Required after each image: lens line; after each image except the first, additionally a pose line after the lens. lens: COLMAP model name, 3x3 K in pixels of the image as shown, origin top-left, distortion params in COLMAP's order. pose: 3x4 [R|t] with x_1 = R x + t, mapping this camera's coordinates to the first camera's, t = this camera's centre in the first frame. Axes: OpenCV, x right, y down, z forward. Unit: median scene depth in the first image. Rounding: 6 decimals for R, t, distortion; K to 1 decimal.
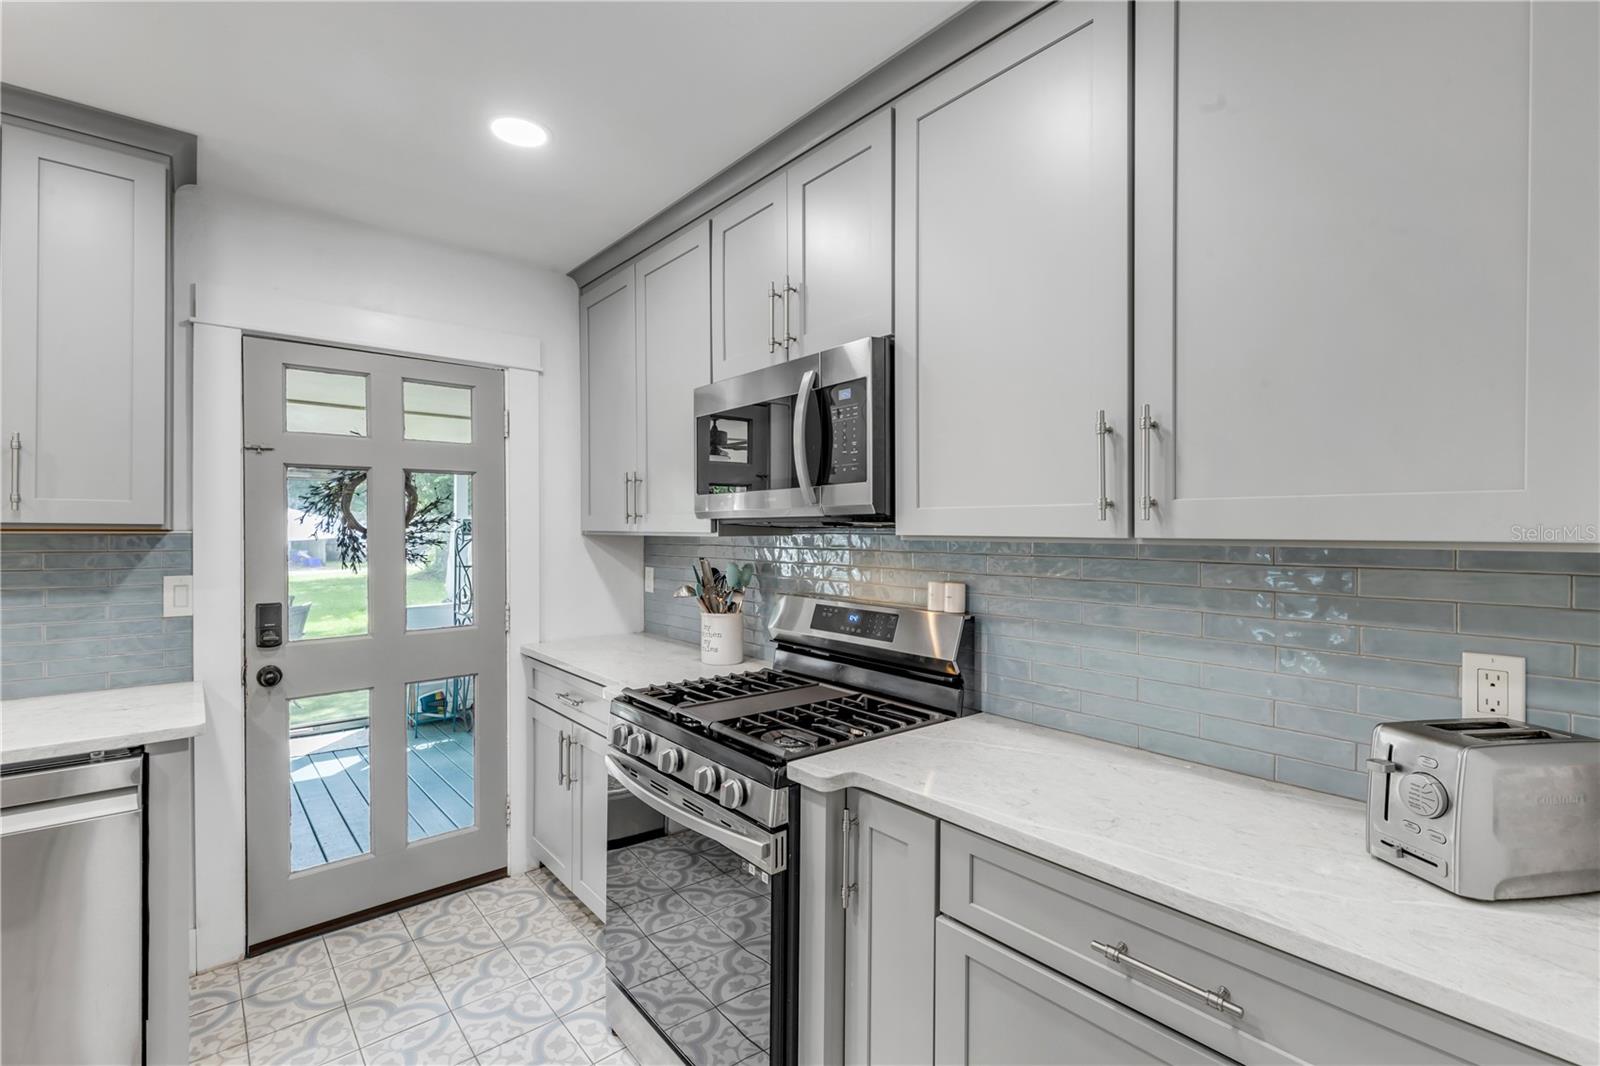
lens RADIAL K [[717.5, 0, 791.8], [0, 717.5, 528.6], [0, 0, 1]] dist [0.001671, -0.000170]
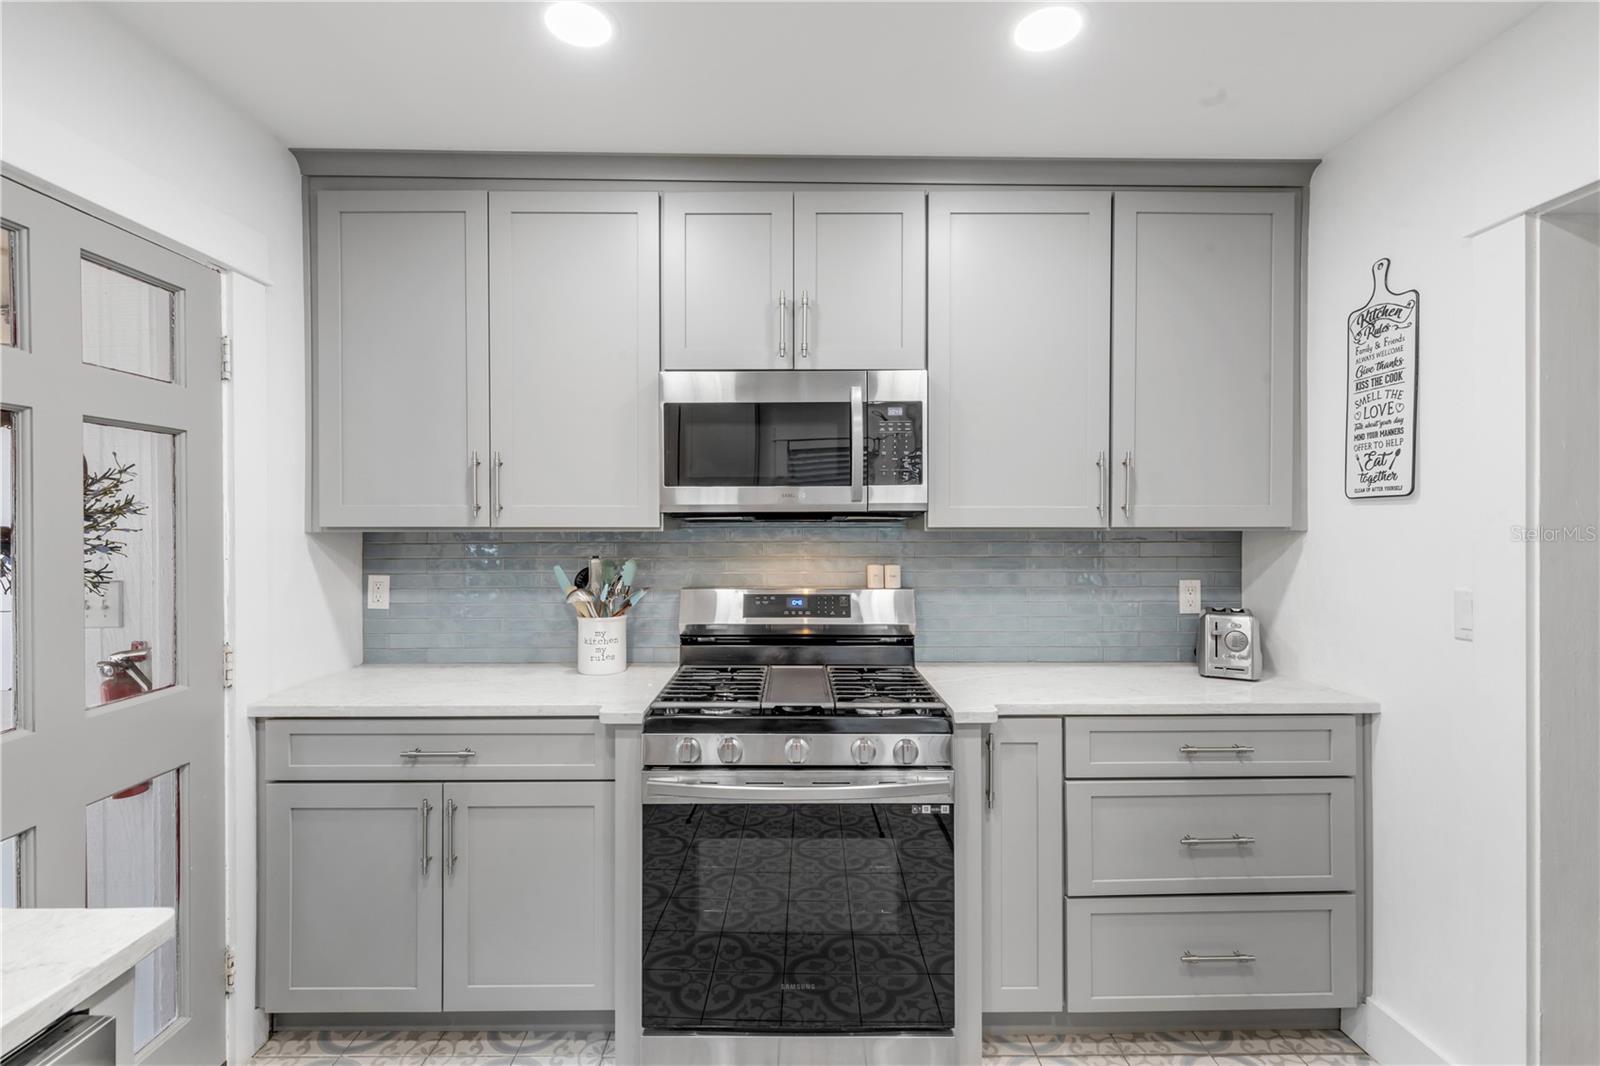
lens RADIAL K [[677.3, 0, 800.0], [0, 677.3, 533.0], [0, 0, 1]] dist [0.000311, -0.000042]
pose [[0.636262, -0.006844, 0.771442, -0.656022], [0.003003, 0.999975, 0.006395, 0.007450], [-0.771467, -0.001752, 0.636267, 0.283984]]
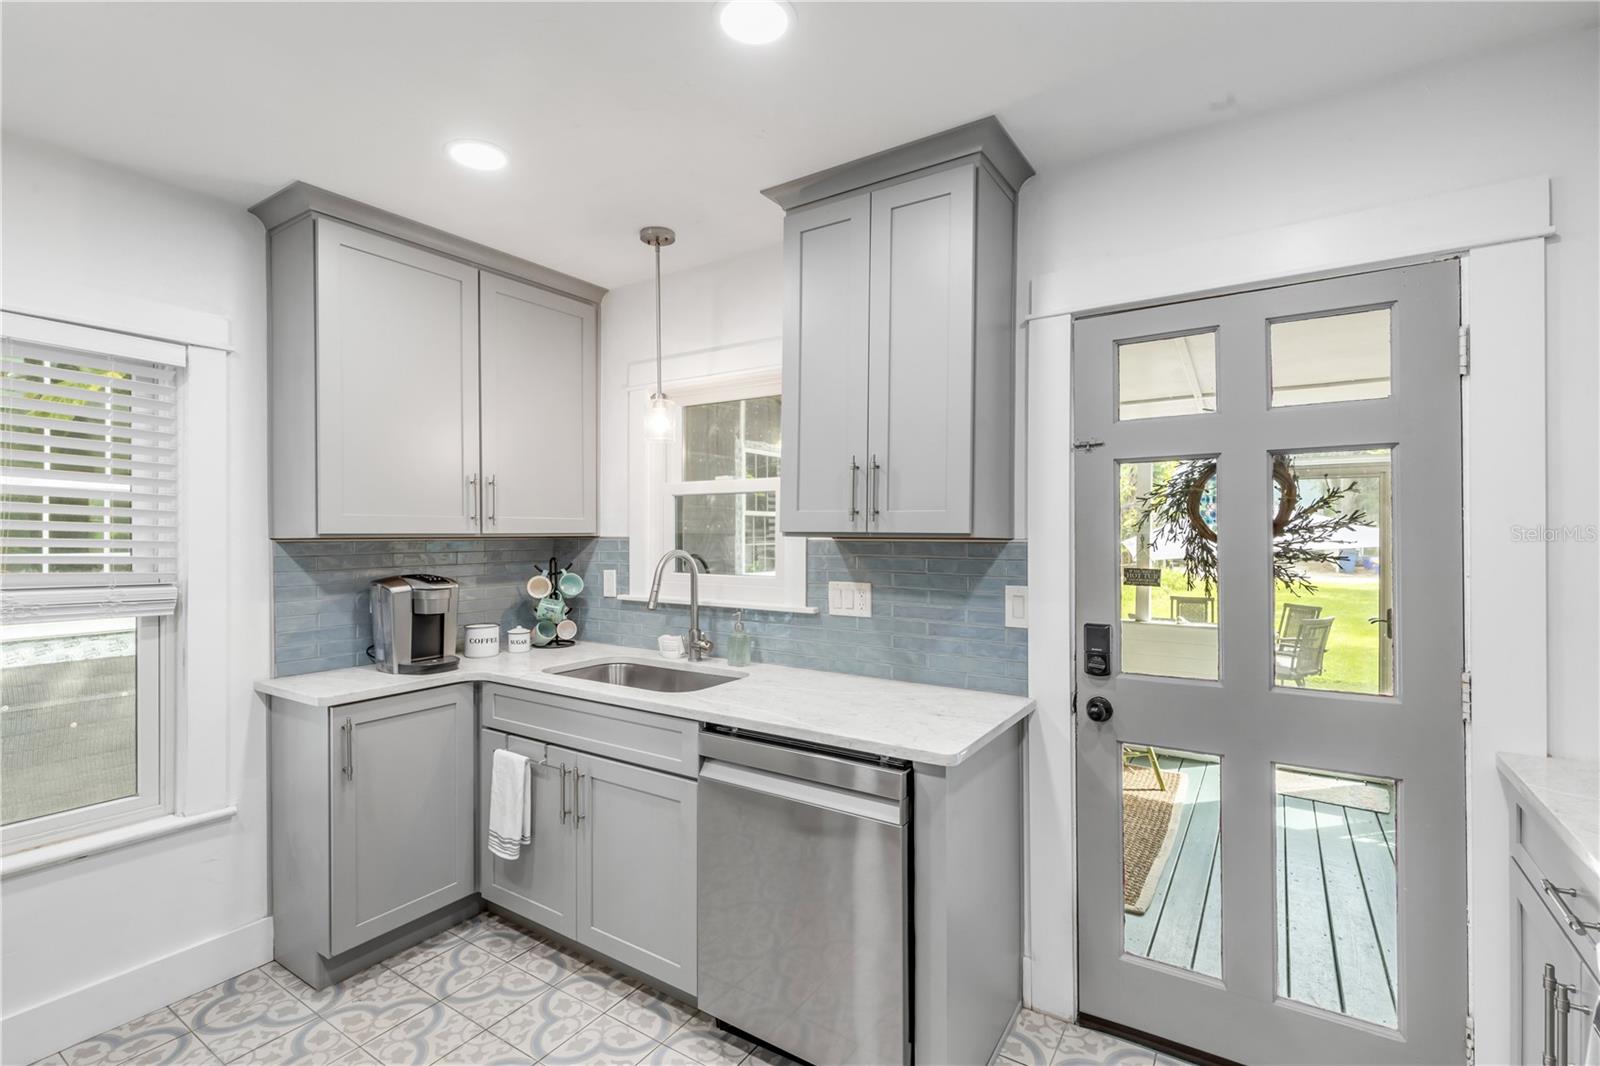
lens RADIAL K [[718.6, 0, 799.9], [0, 718.6, 533.1], [0, 0, 1]] dist [0.003373, -0.000472]
pose [[0.280968, -0.000963, -0.959717, -0.004122], [0.003111, 0.999995, -0.000092, -0.005930], [0.959712, -0.002960, 0.280970, 0.416937]]
